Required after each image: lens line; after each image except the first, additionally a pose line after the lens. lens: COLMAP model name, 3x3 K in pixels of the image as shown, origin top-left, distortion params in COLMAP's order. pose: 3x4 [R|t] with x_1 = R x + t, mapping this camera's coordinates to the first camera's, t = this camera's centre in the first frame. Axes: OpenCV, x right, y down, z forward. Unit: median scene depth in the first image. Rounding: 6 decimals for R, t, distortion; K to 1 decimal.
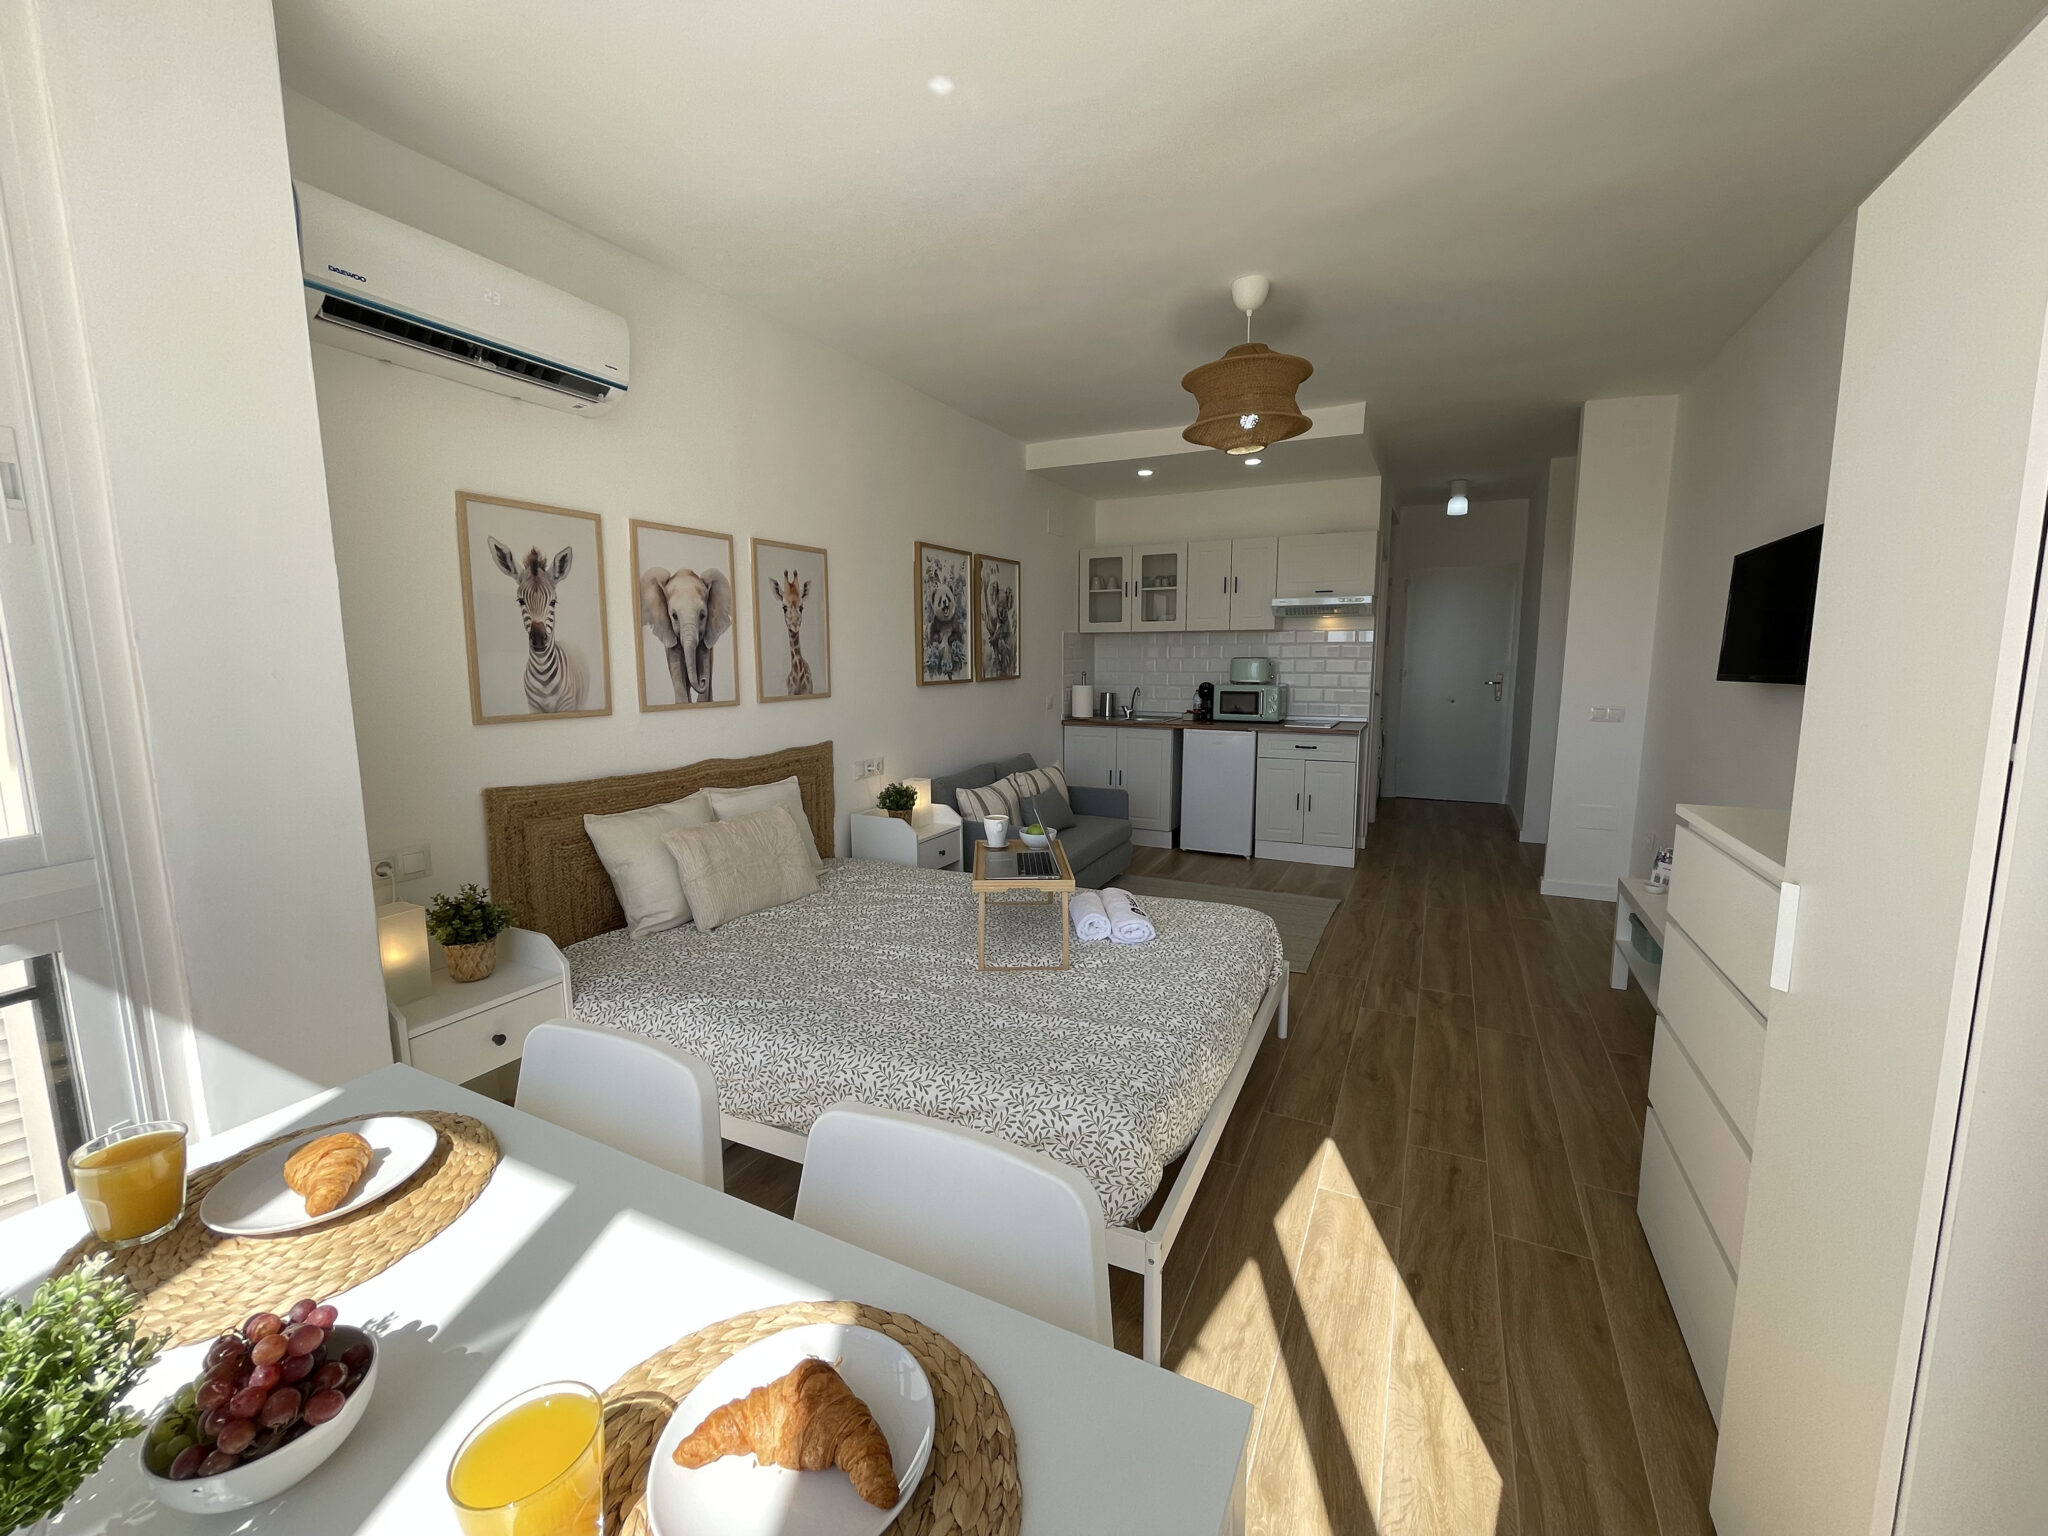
lens RADIAL K [[826.8, 0, 1025.3], [0, 826.8, 768.8], [0, 0, 1]] dist [-0.006077, 0.001885]
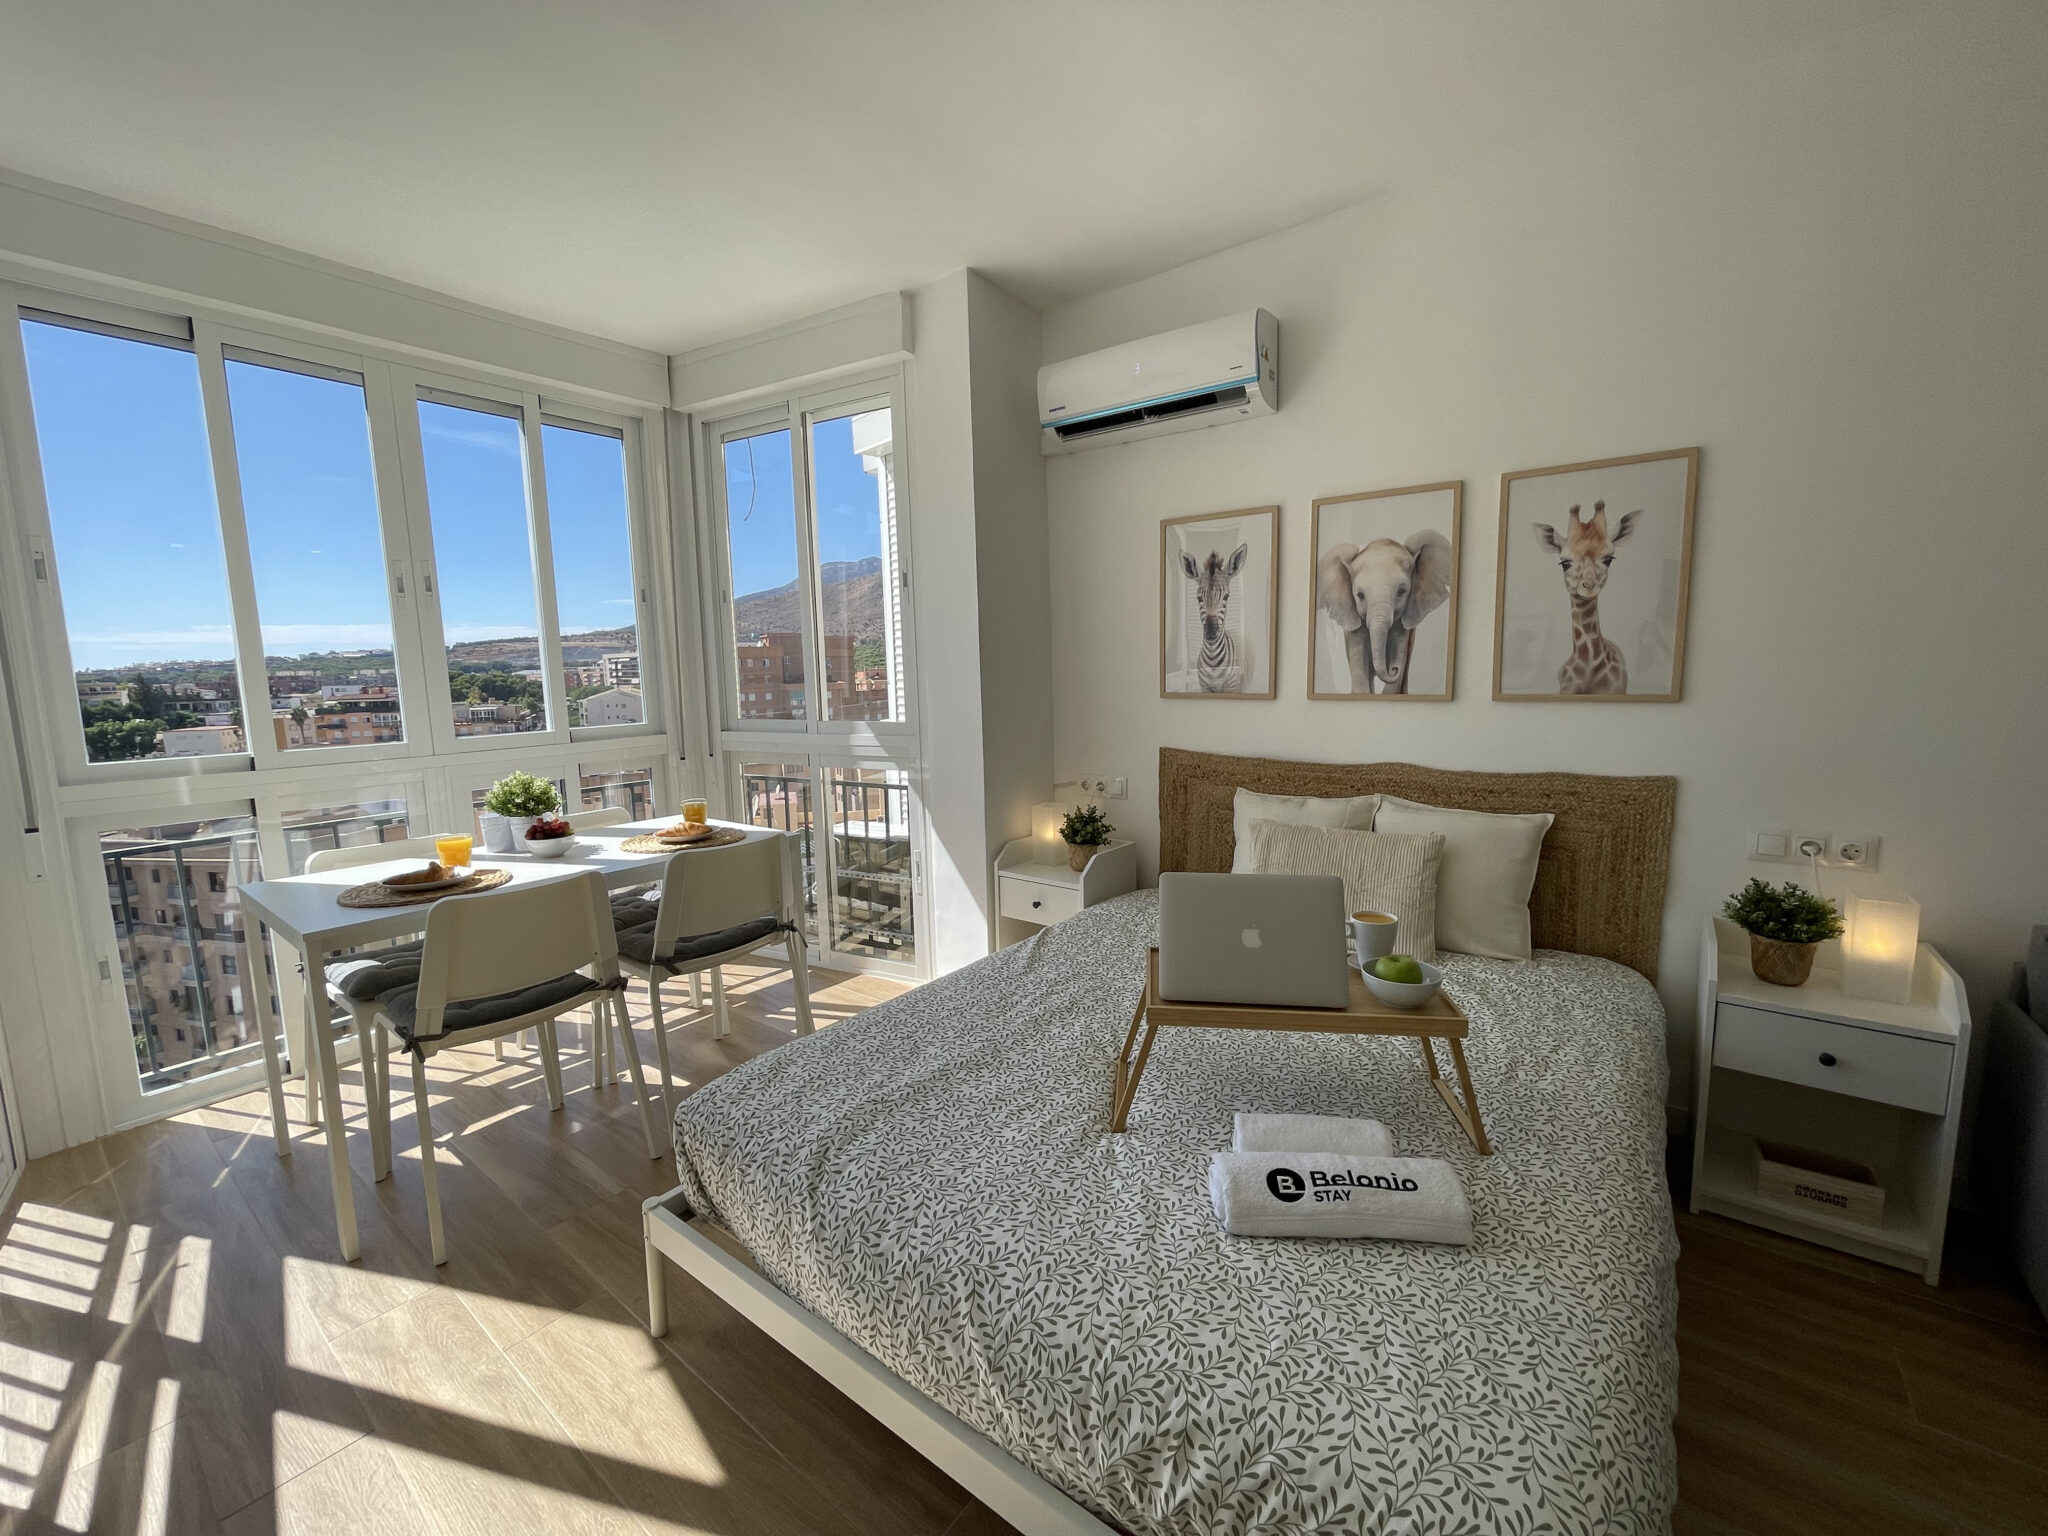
lens RADIAL K [[826.8, 0, 1033.4], [0, 826.8, 763.9], [0, 0, 1]] dist [-0.006077, 0.001885]
pose [[-0.187106, 0.130603, -0.973619, 0.352657], [-0.115835, 0.981275, 0.153890, -0.067709], [0.975486, 0.141573, -0.168474, 0.548253]]
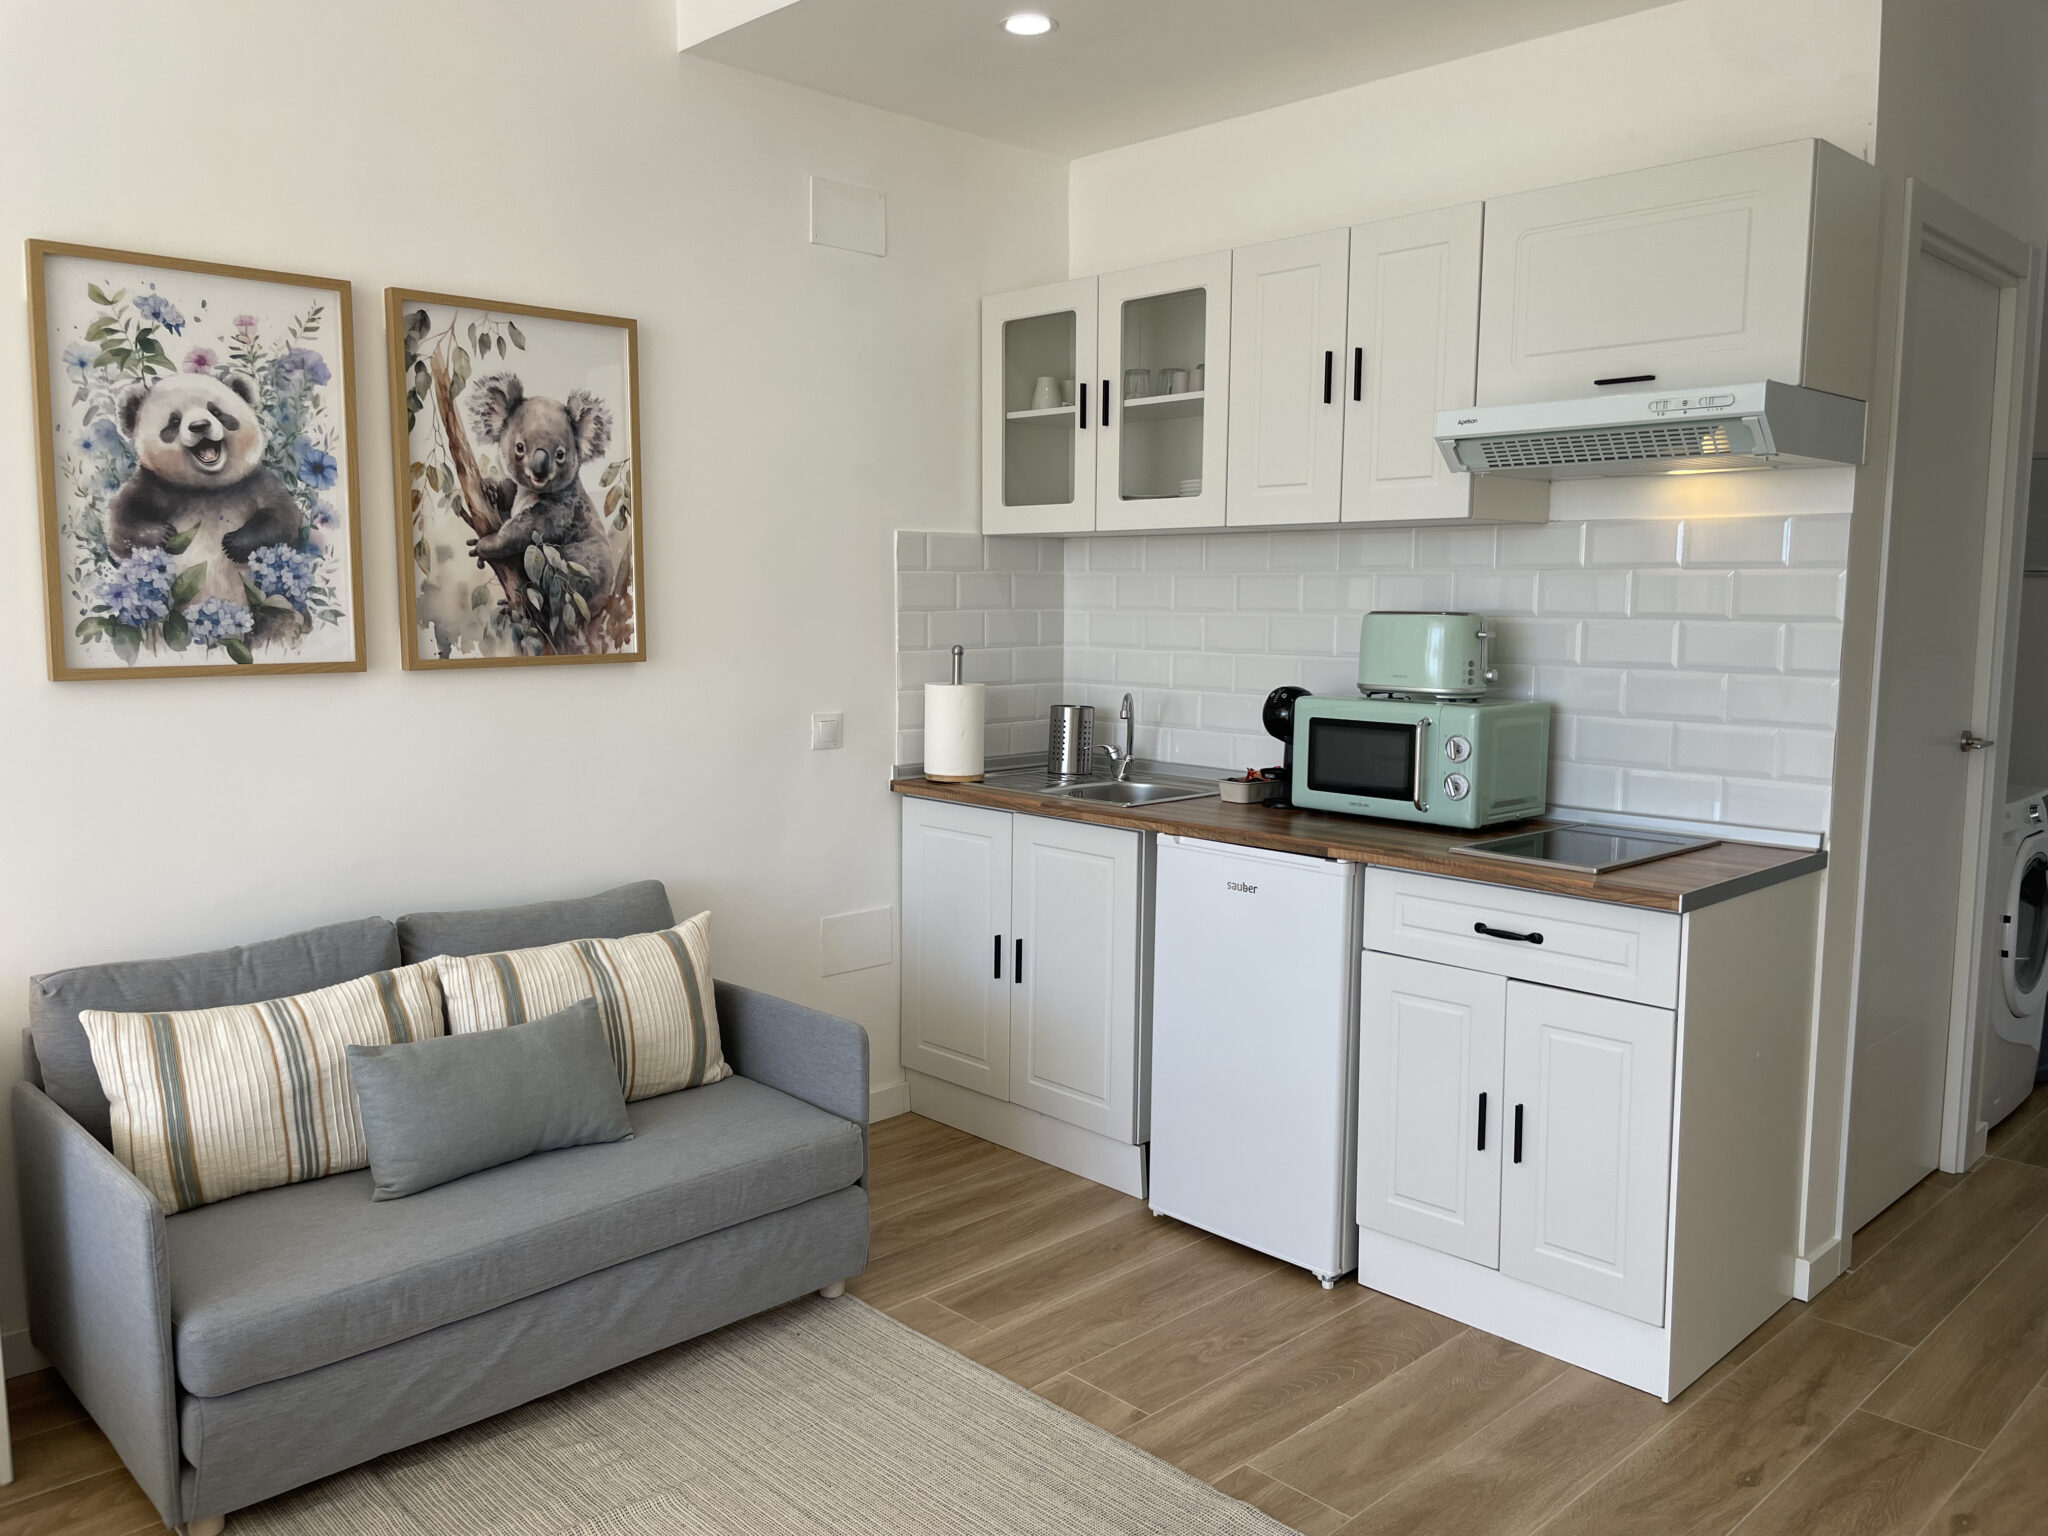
lens RADIAL K [[1564.1, 0, 1011.2], [0, 1564.1, 773.0], [0, 0, 1]] dist [0.069769, -0.093760]
pose [[0.942089, 0.050224, -0.331582, 0.425190], [-0.058214, 0.998203, -0.014201, -0.075464], [0.330273, 0.032682, 0.943319, 0.522454]]
